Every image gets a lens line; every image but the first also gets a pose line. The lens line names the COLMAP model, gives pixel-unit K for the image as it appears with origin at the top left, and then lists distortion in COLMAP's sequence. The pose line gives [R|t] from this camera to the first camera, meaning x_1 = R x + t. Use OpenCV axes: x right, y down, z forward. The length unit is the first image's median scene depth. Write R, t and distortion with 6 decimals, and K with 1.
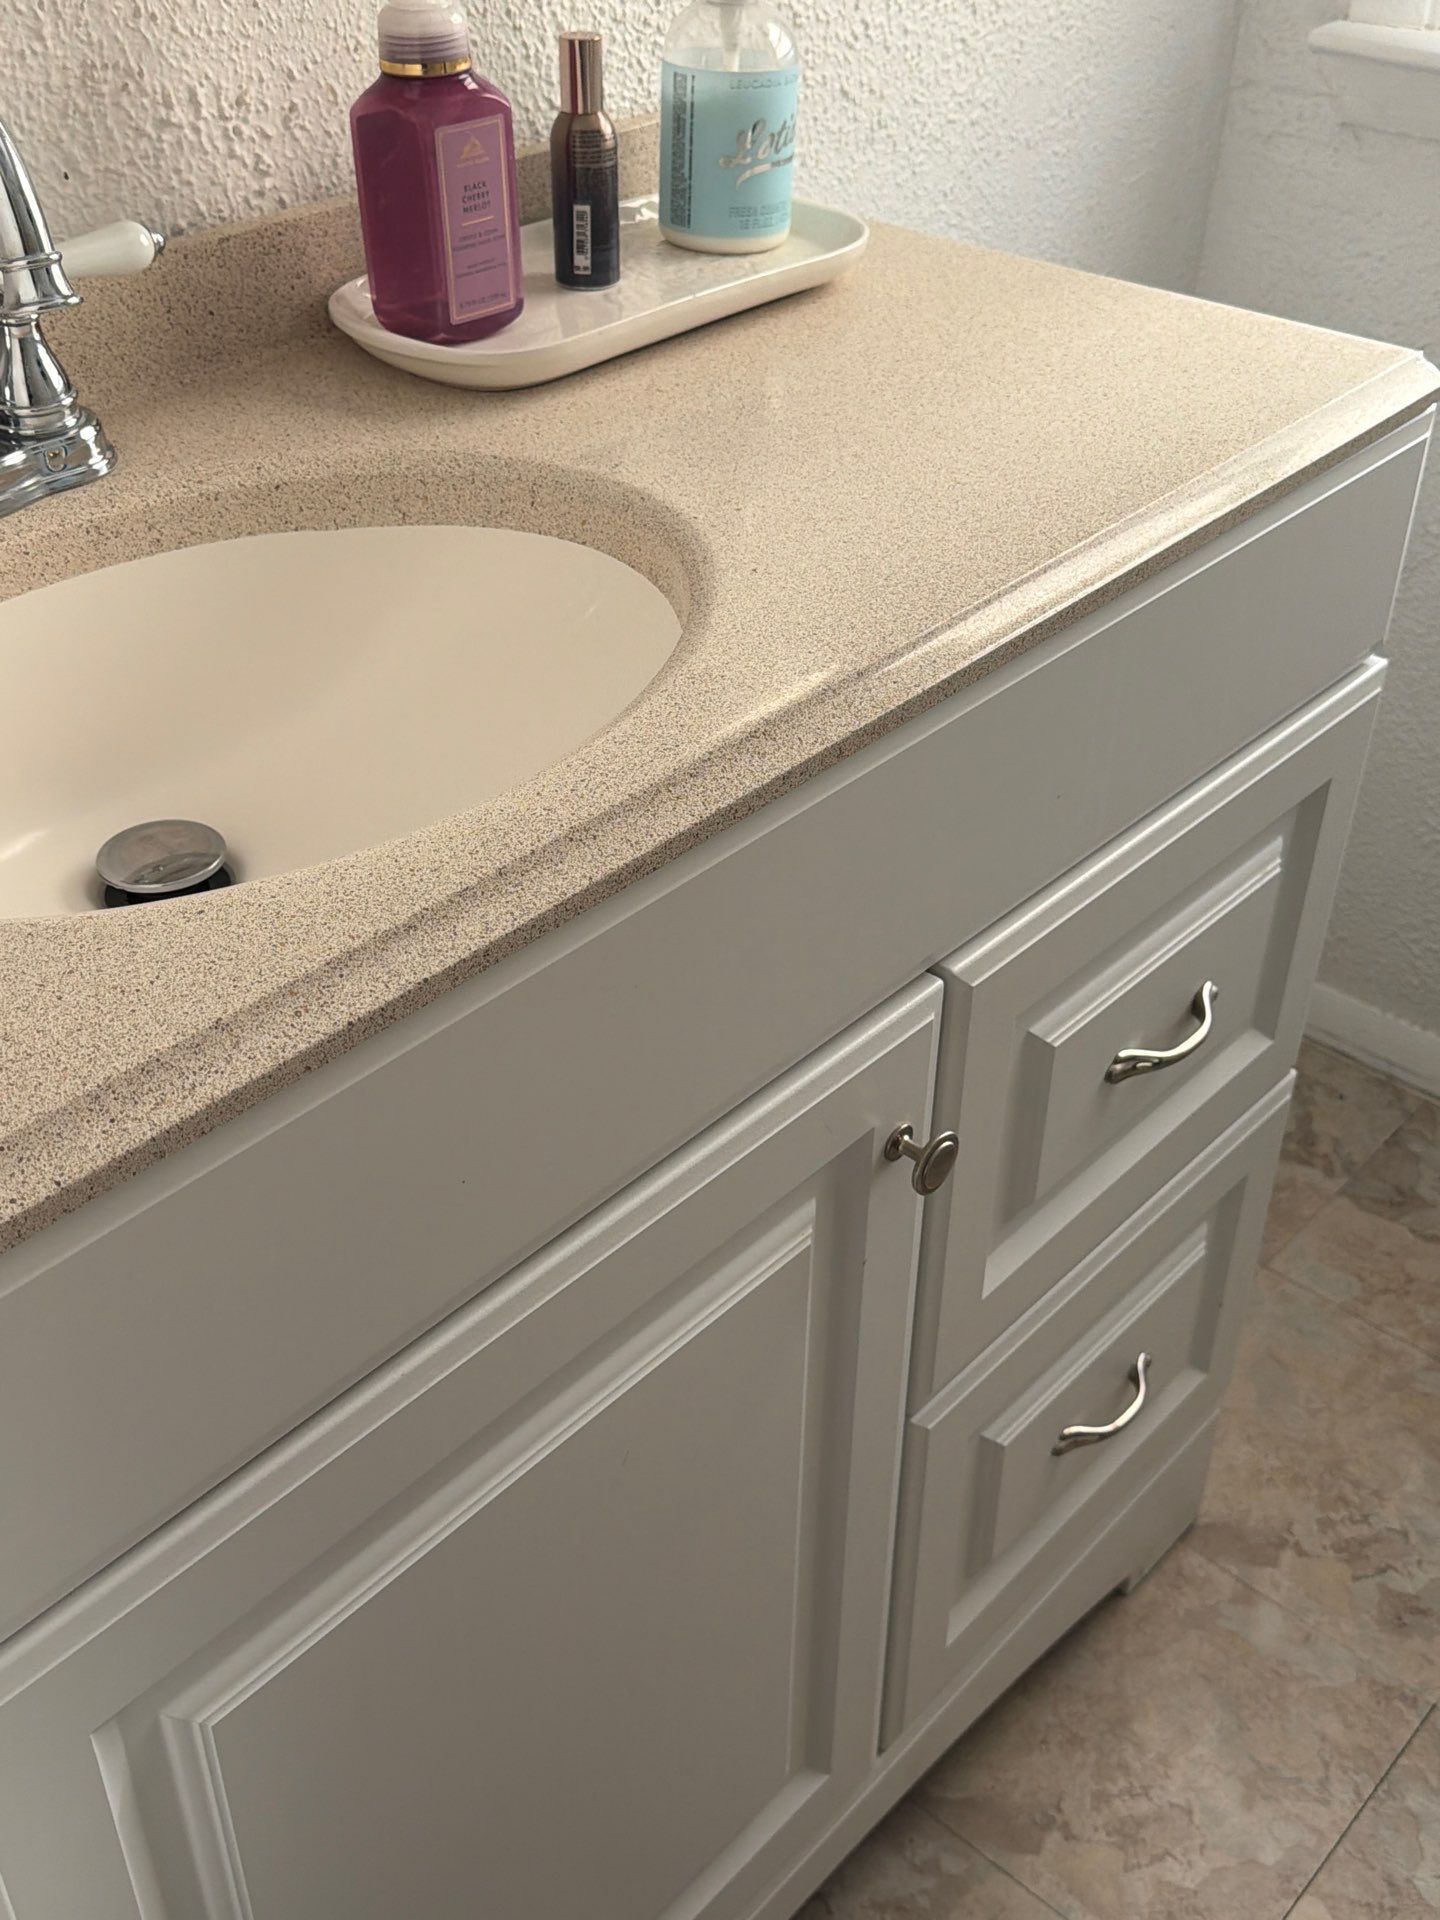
lens RADIAL K [[1978.6, 0, 720.0], [0, 1978.6, 960.0], [0, 0, 1]] dist [0.118667, -0.299521]
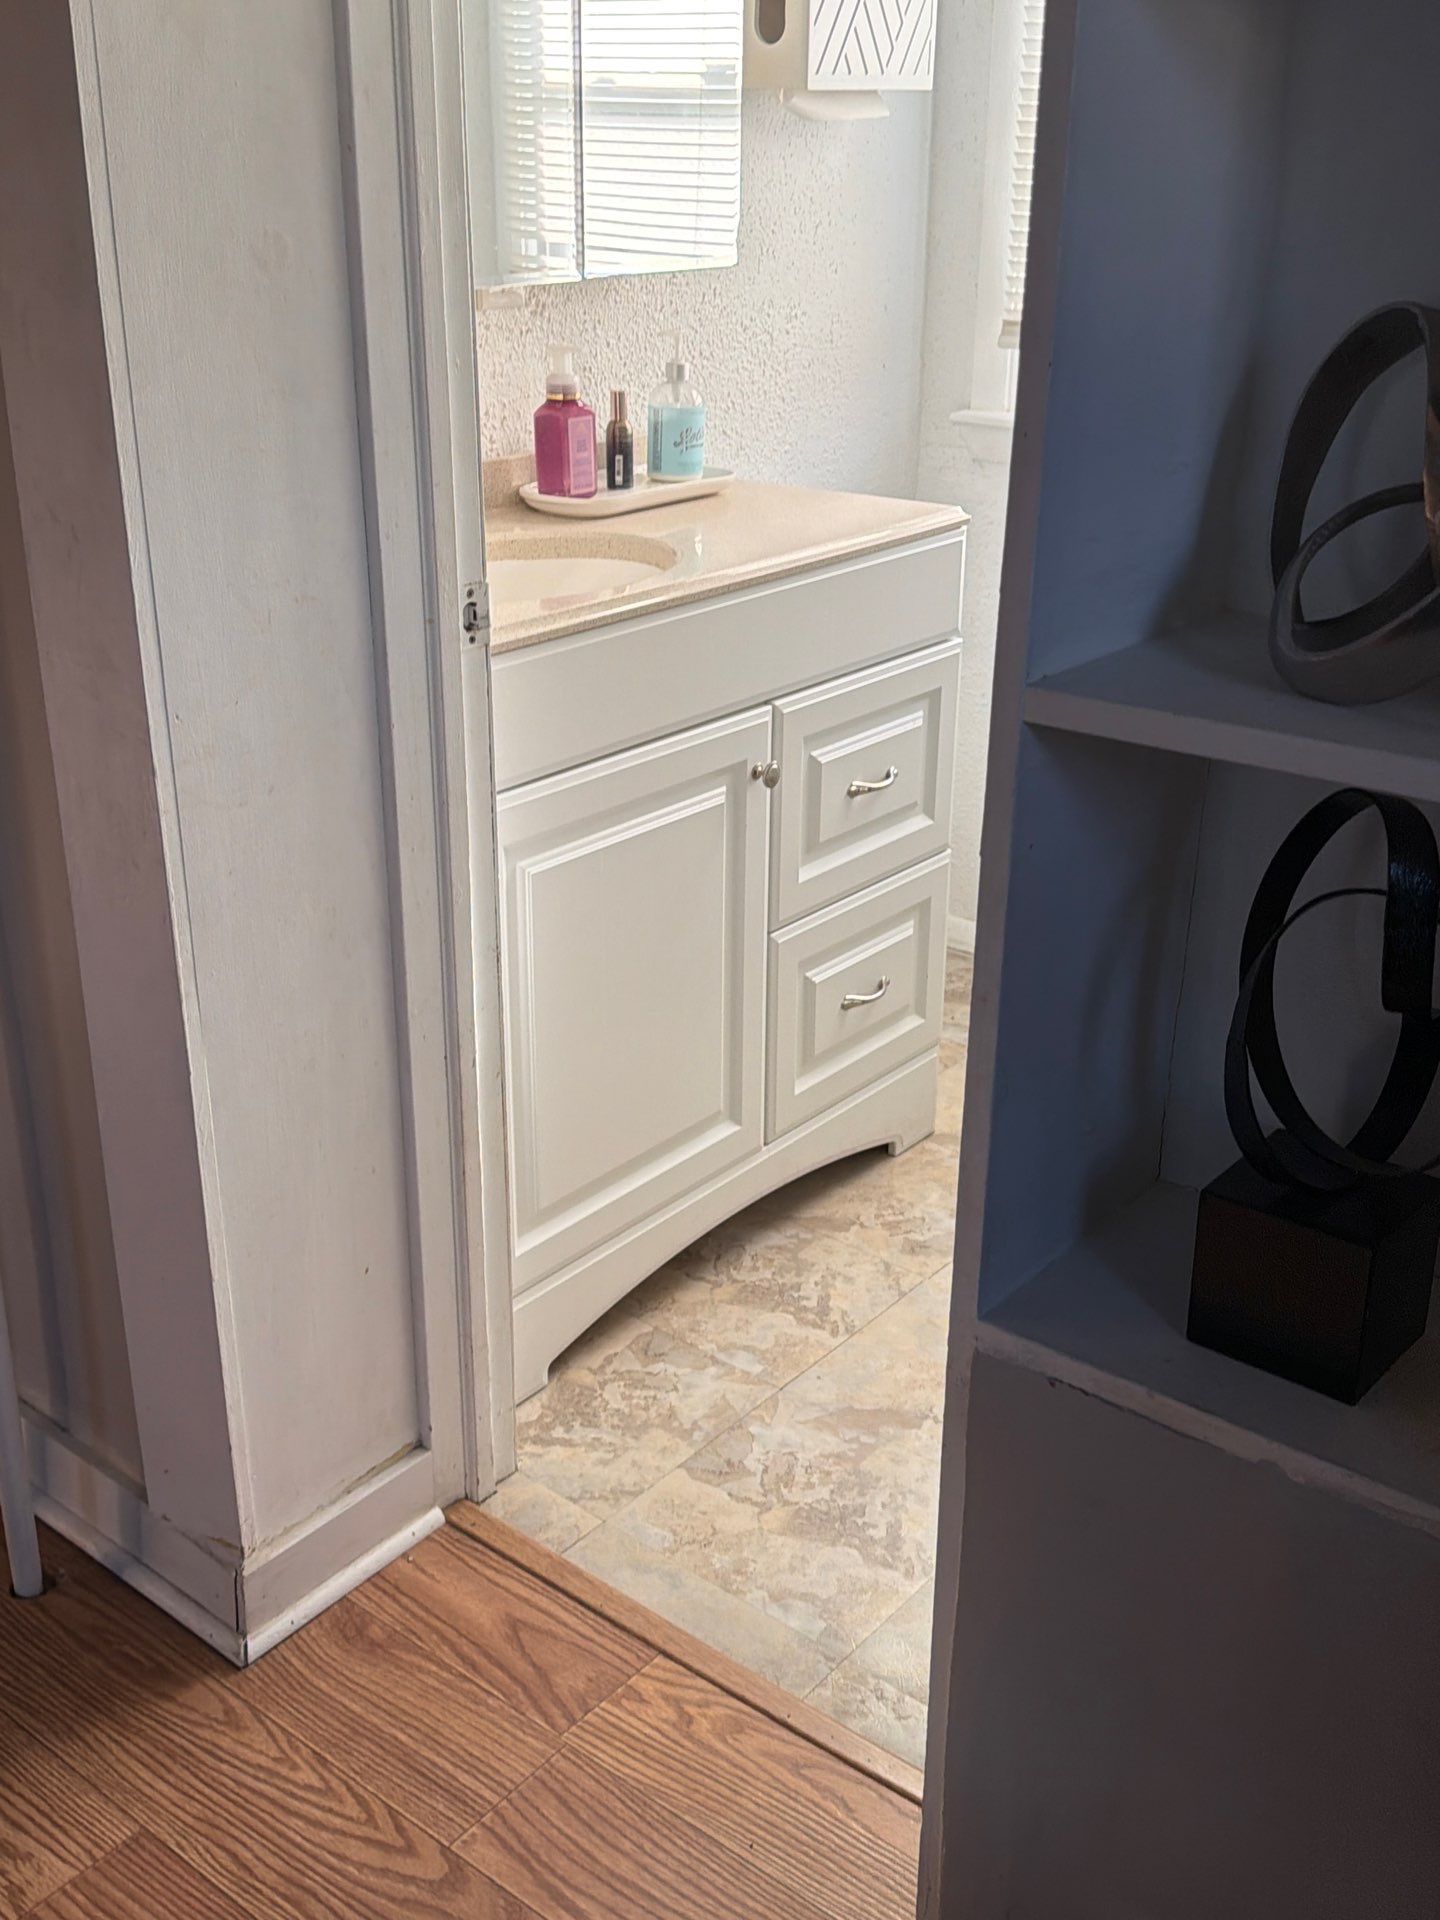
lens RADIAL K [[1978.6, 0, 720.0], [0, 1978.6, 960.0], [0, 0, 1]] dist [0.118667, -0.299521]
pose [[0.998560, -0.019567, 0.049951, -0.078328], [0.030460, 0.973260, -0.227678, 0.775907], [-0.044160, 0.228872, 0.972454, -1.228236]]
